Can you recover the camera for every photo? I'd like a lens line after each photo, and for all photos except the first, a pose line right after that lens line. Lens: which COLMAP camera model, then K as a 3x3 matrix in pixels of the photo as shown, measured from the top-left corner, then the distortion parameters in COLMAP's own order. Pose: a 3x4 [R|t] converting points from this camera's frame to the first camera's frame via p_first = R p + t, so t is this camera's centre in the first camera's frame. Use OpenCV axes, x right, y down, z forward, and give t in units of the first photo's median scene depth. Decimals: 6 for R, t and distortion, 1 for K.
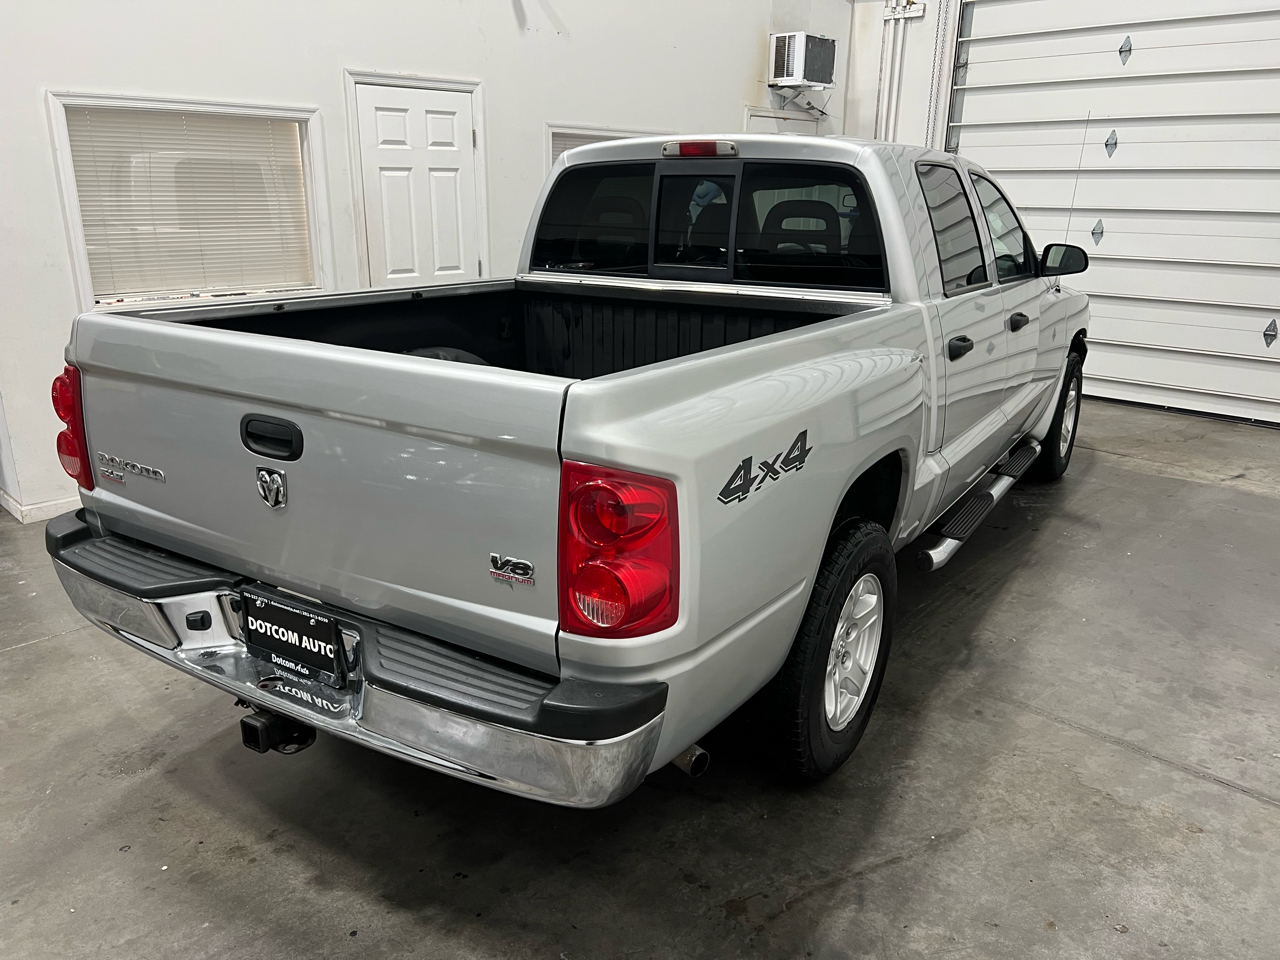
lens RADIAL K [[960.3, 0, 640.6], [0, 960.3, 483.3], [0, 0, 1]] dist [0.053335, -0.056963]
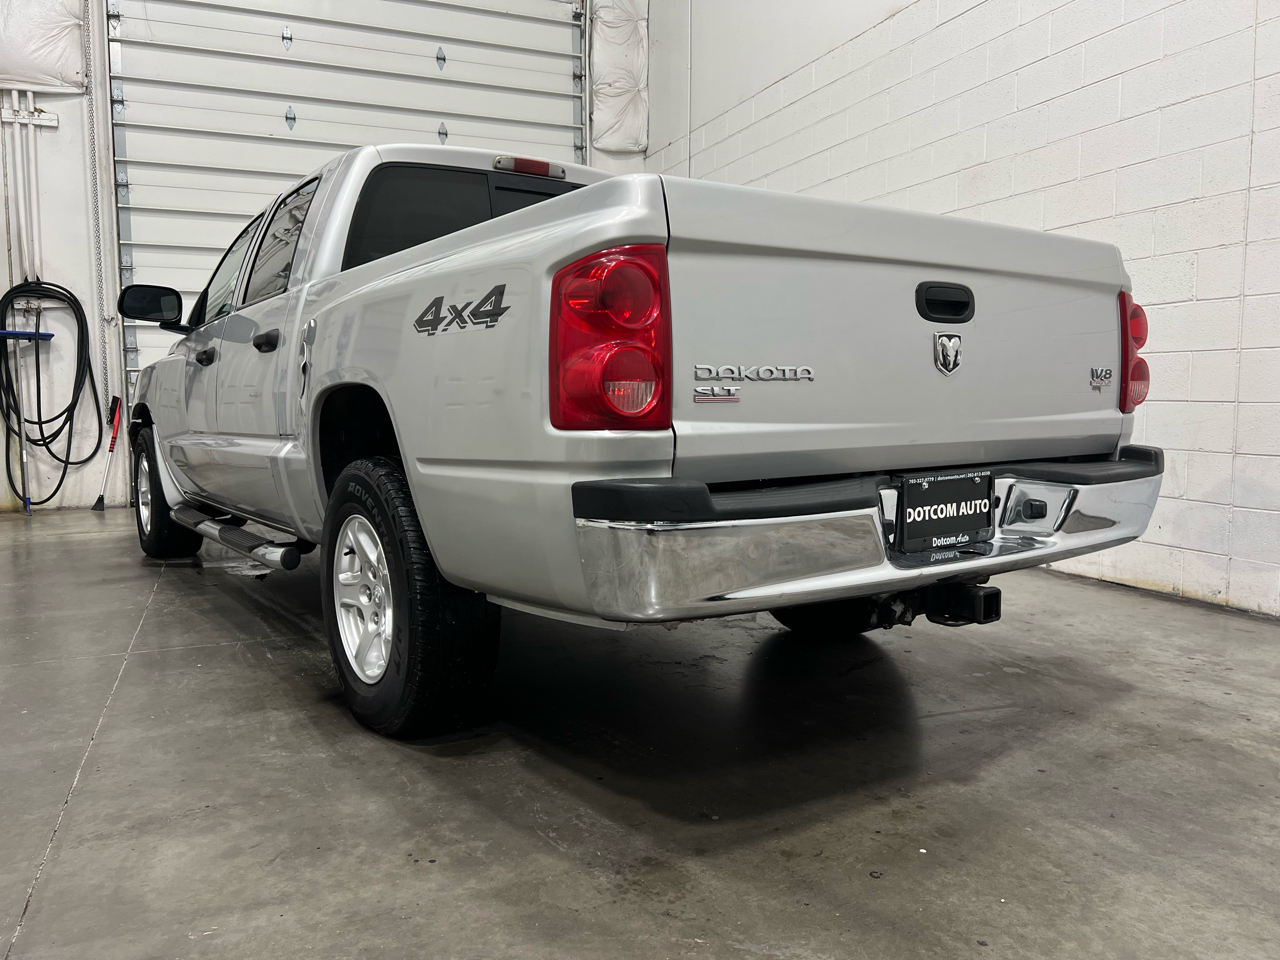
lens RADIAL K [[961.6, 0, 641.6], [0, 961.6, 484.4], [0, 0, 1]] dist [0.052114, -0.056754]
pose [[0.381730, -0.098109, 0.919052, -1.197341], [0.284467, 0.958555, -0.015828, 0.050969], [-0.879409, 0.267482, 0.393818, 0.756605]]
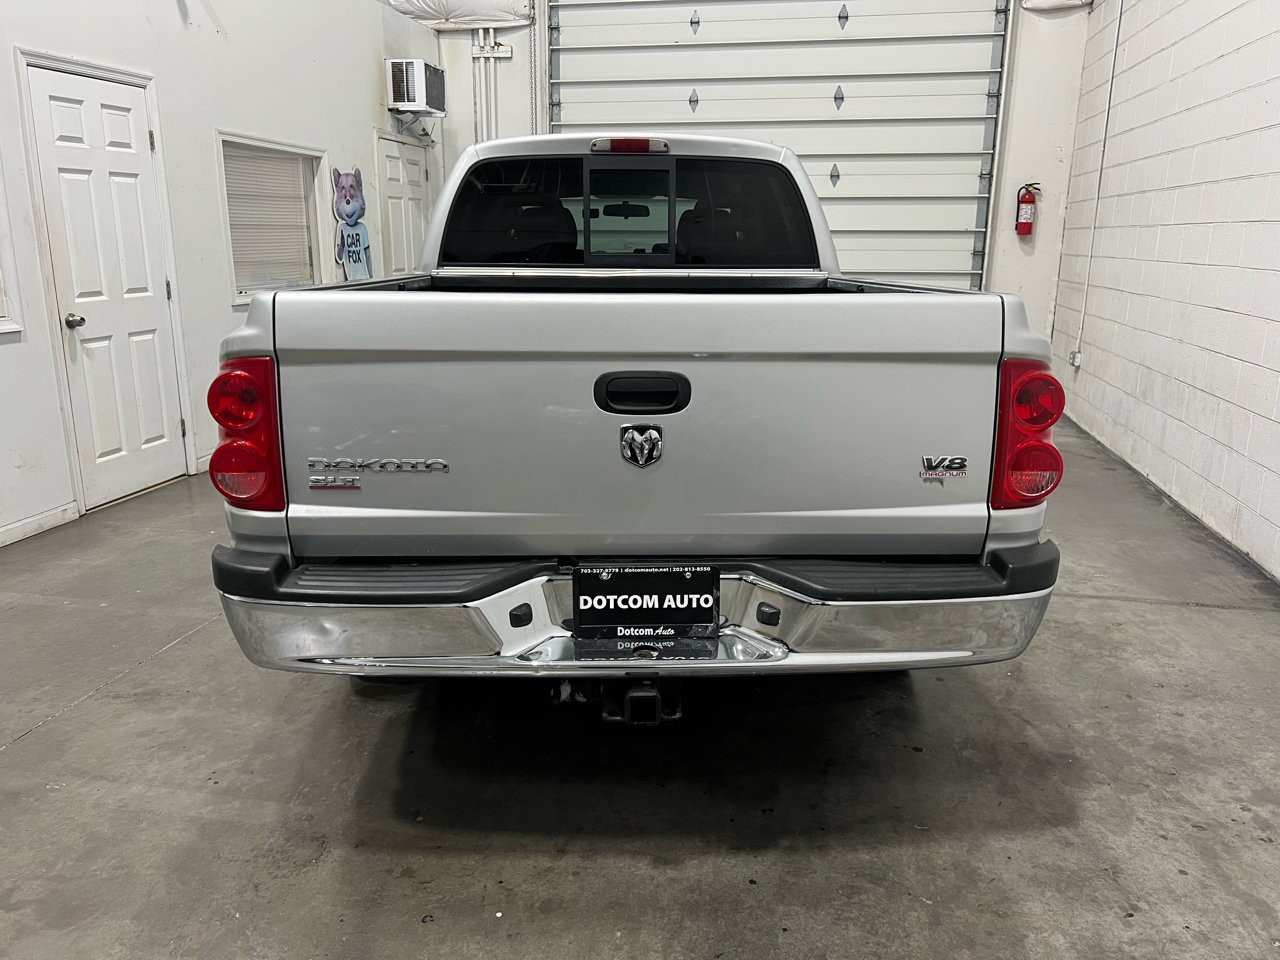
lens RADIAL K [[956.4, 0, 643.1], [0, 956.4, 472.5], [0, 0, 1]] dist [0.079342, -0.092156]
pose [[0.831547, -0.137247, 0.538230, -0.742885], [0.166581, 0.986010, -0.005933, 0.031245], [-0.529886, 0.094592, 0.842777, 0.155224]]
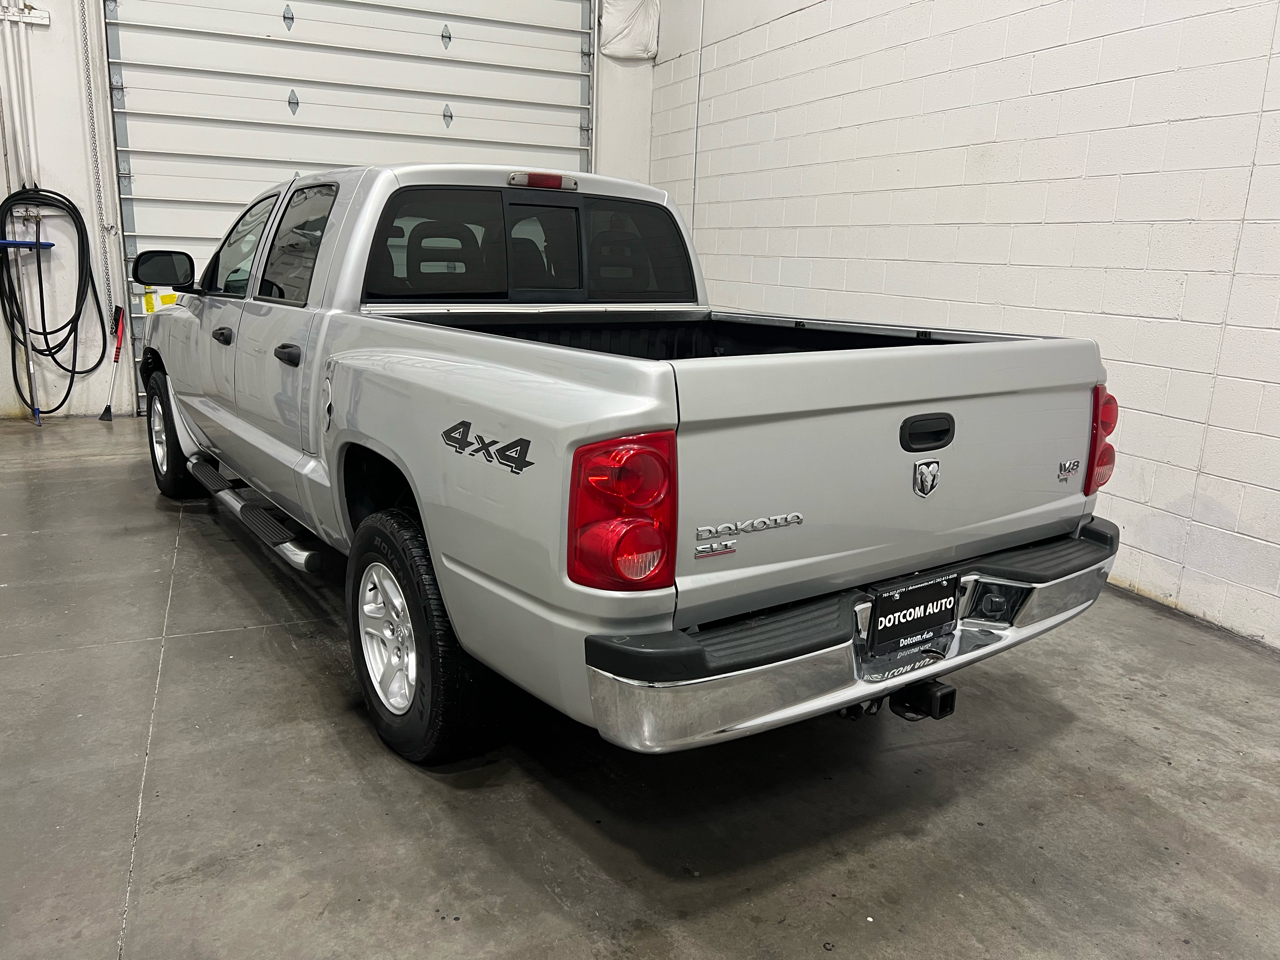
lens RADIAL K [[960.7, 0, 644.6], [0, 960.7, 478.3], [0, 0, 1]] dist [0.053155, -0.057452]
pose [[0.377012, -0.212824, 0.901426, -1.247563], [0.247790, 0.960943, 0.123240, -0.176129], [-0.892447, 0.176901, 0.415023, 0.680314]]
